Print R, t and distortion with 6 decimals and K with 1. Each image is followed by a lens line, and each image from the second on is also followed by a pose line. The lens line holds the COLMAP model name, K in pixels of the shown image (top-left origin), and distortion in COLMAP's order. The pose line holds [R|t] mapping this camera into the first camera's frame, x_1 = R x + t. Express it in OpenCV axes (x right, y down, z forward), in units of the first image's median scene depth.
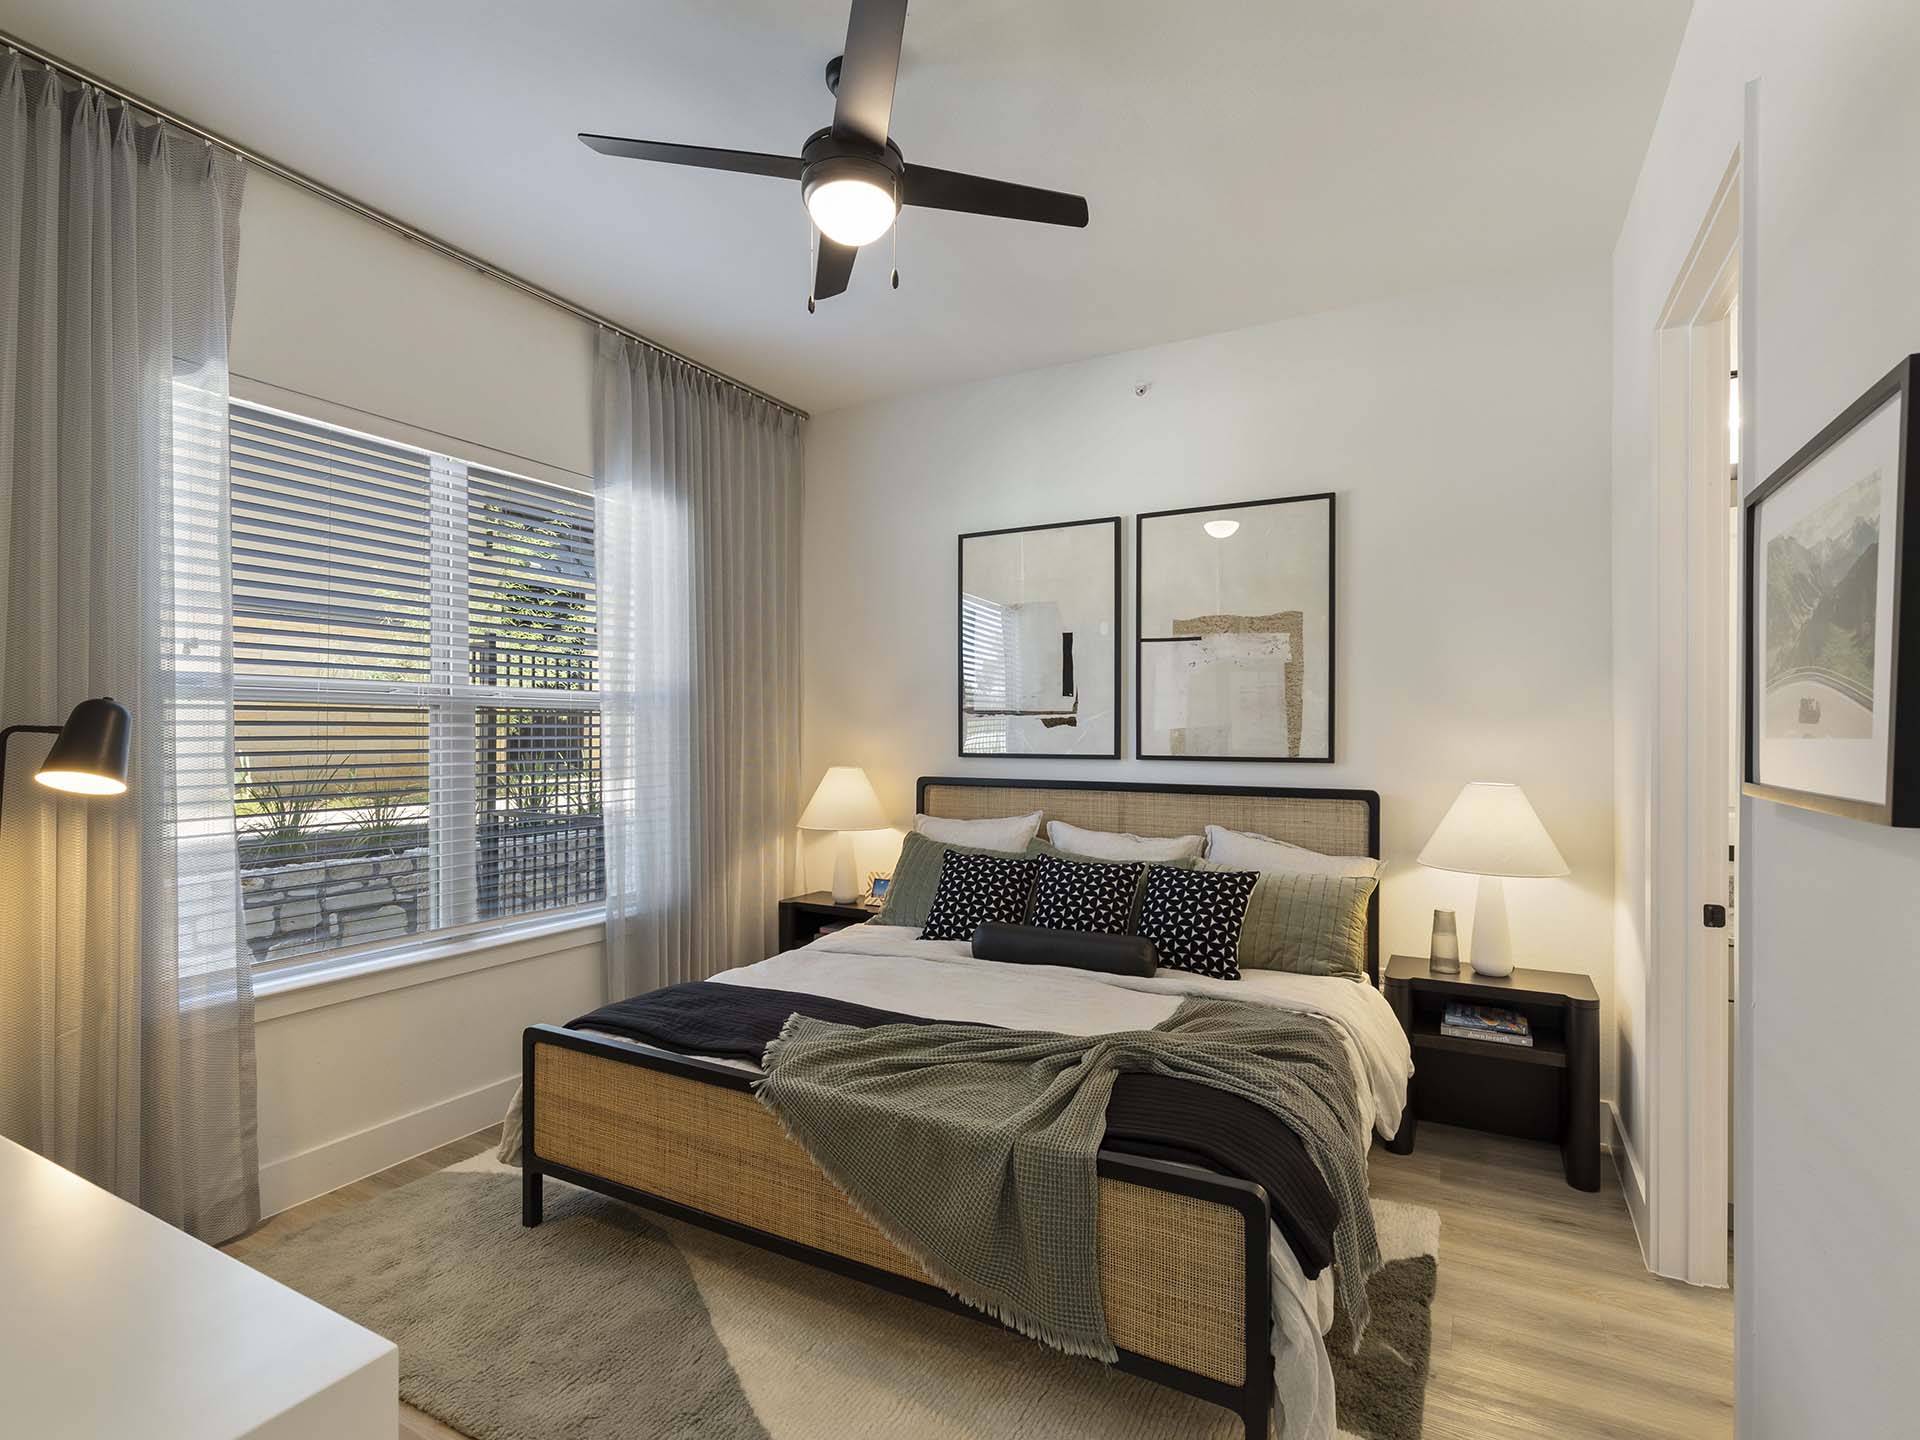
lens RADIAL K [[939.6, 0, 973.2], [0, 939.6, 724.1], [0, 0, 1]] dist [0.000246, -0.000556]
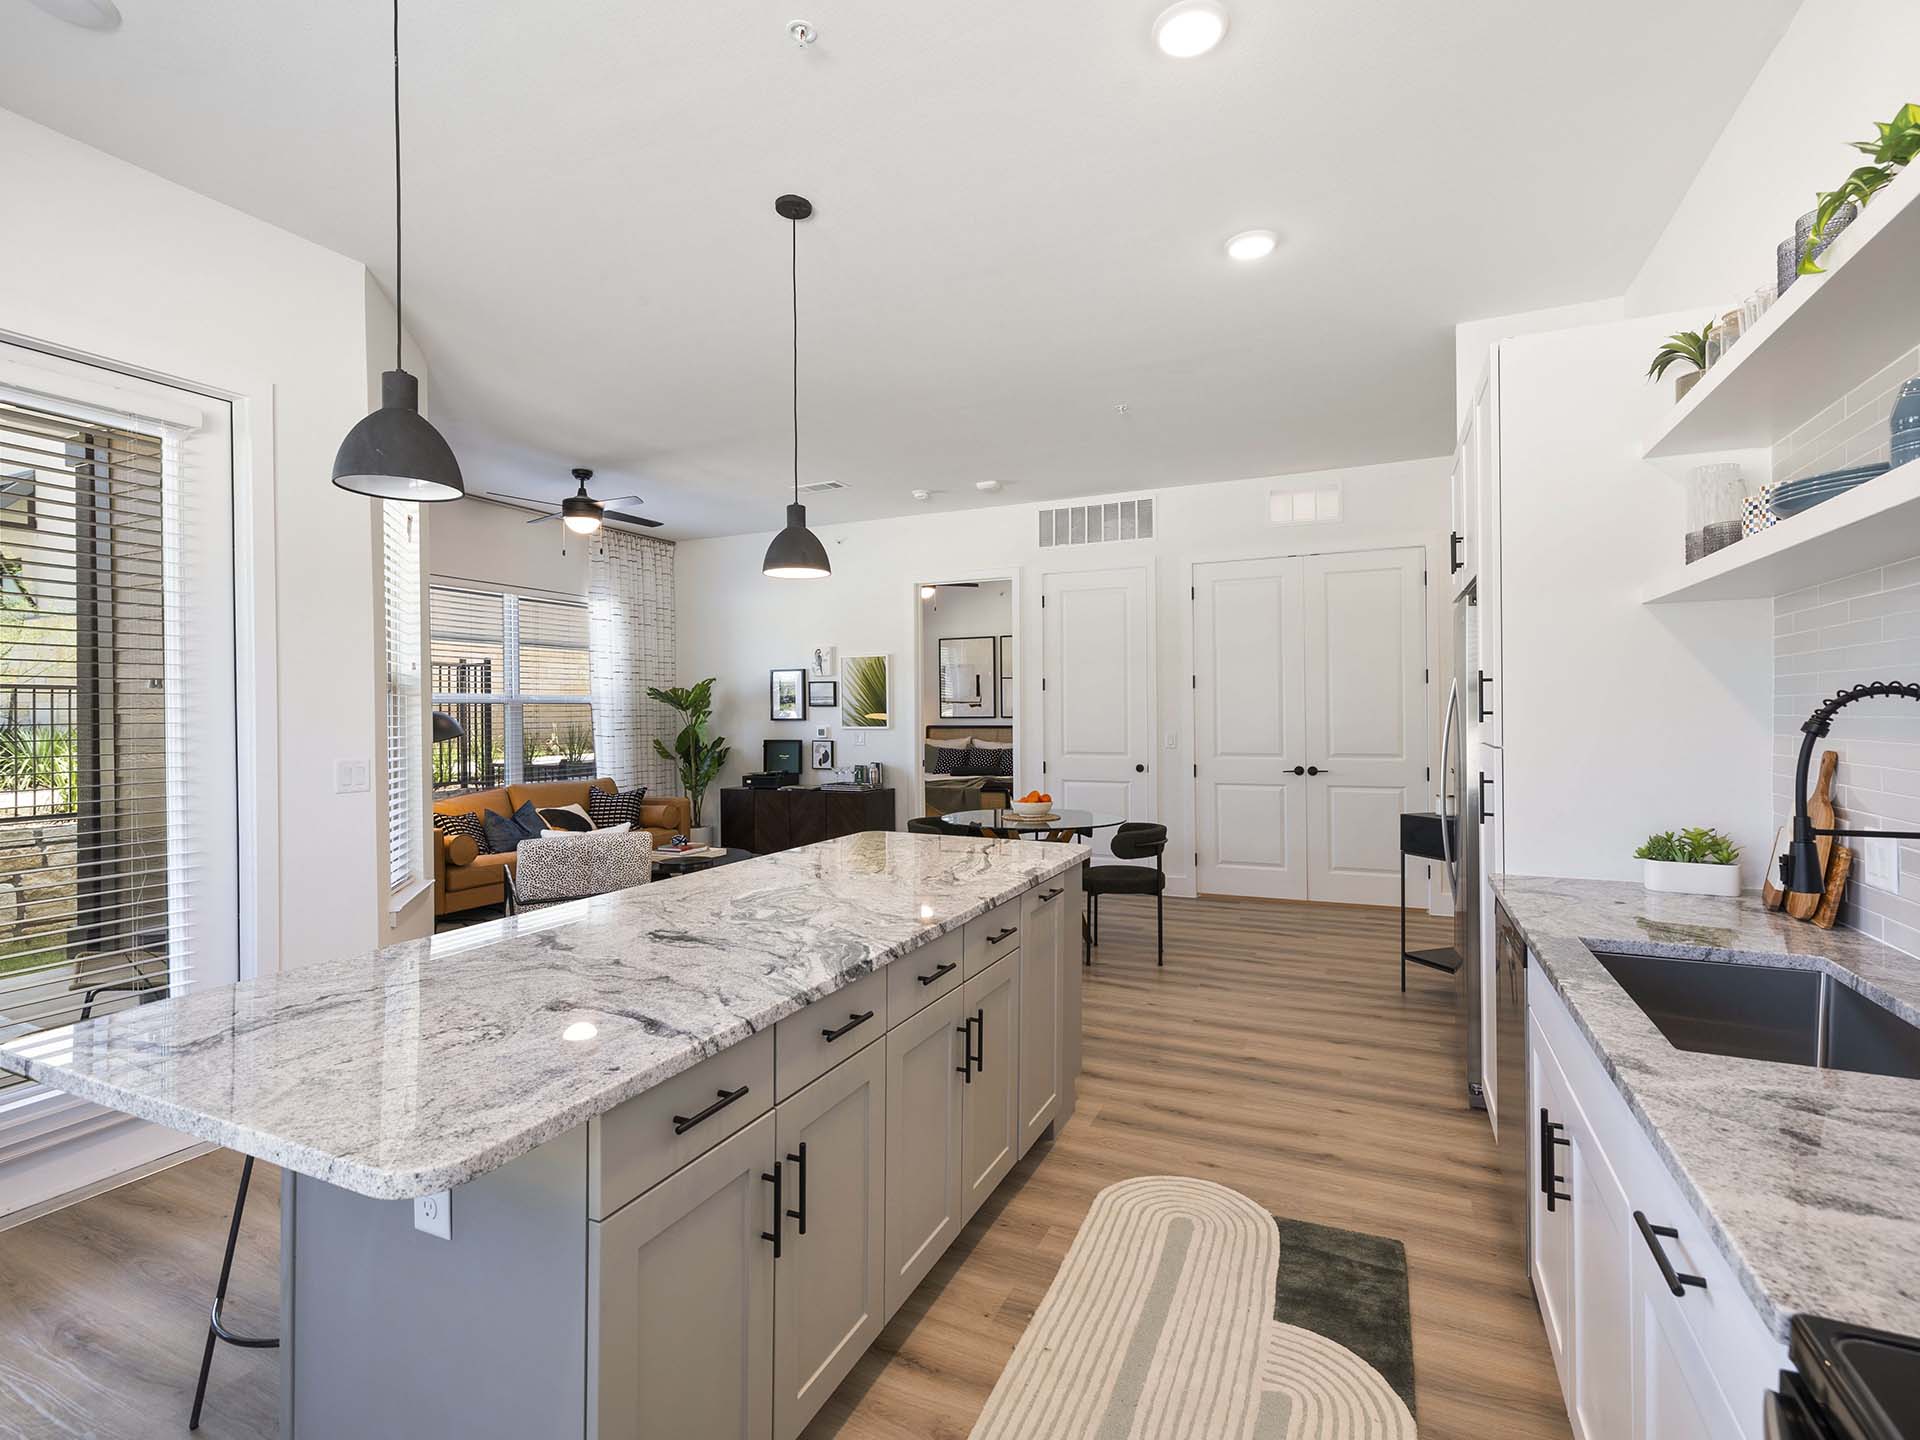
lens RADIAL K [[939.6, 0, 973.2], [0, 939.6, 724.1], [0, 0, 1]] dist [0.000246, -0.000556]
pose [[0.997193, -0.016392, 0.073062, -0.135295], [0.014919, 0.999675, 0.020660, -0.005290], [-0.073377, -0.019512, 0.997113, -1.987817]]
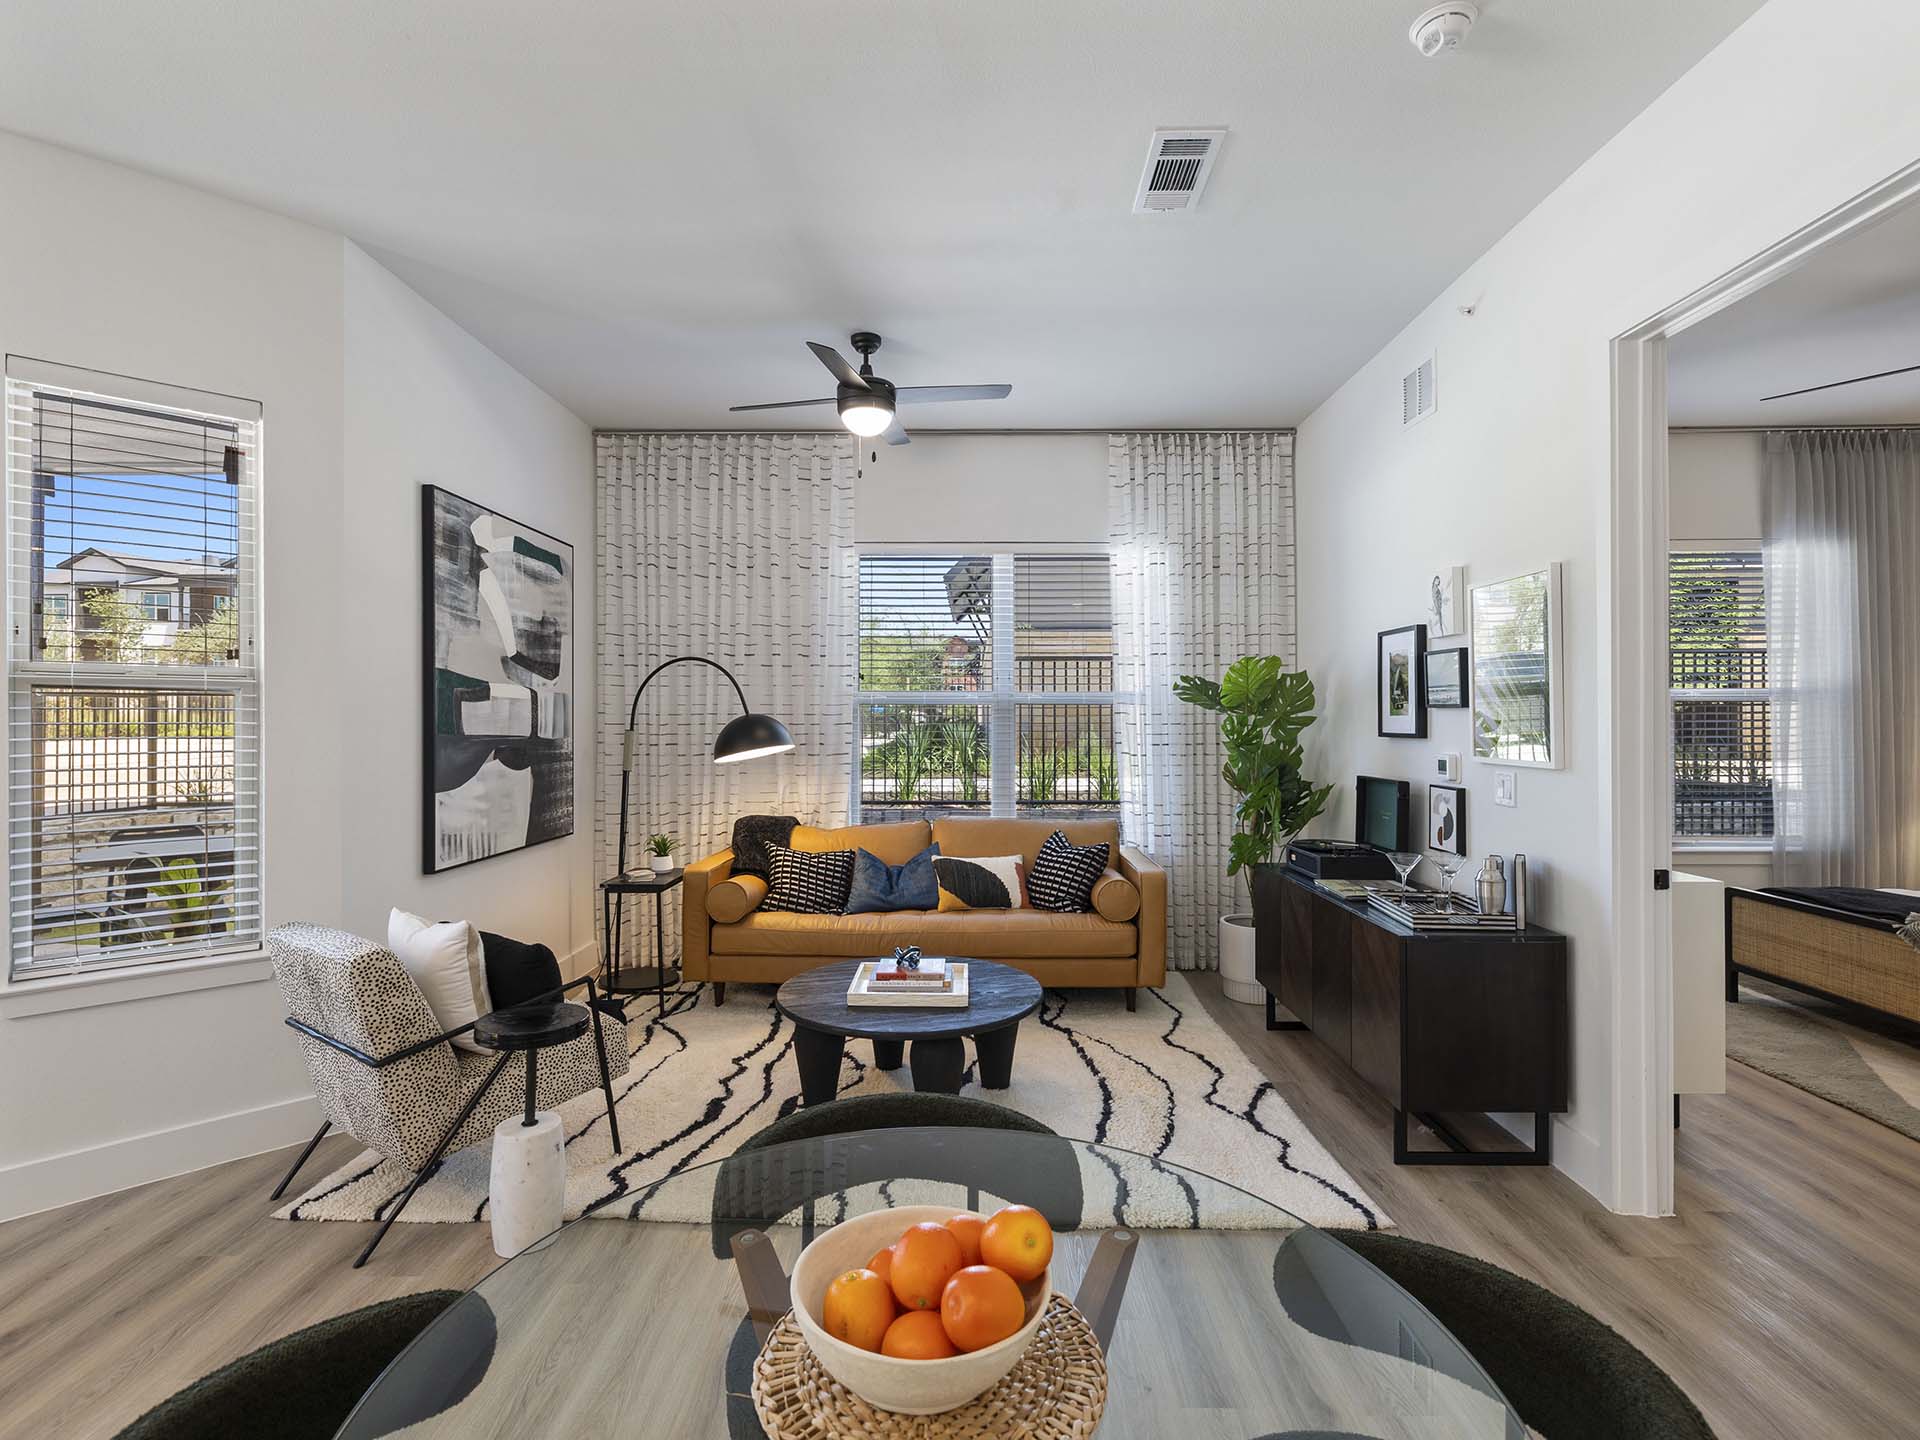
lens RADIAL K [[939.6, 0, 973.2], [0, 939.6, 724.1], [0, 0, 1]] dist [0.000246, -0.000556]
pose [[0.490768, -0.002440, -0.871287, 0.245966], [0.010258, 0.999943, 0.002978, 0.002144], [0.871230, -0.010399, 0.490765, -0.734746]]
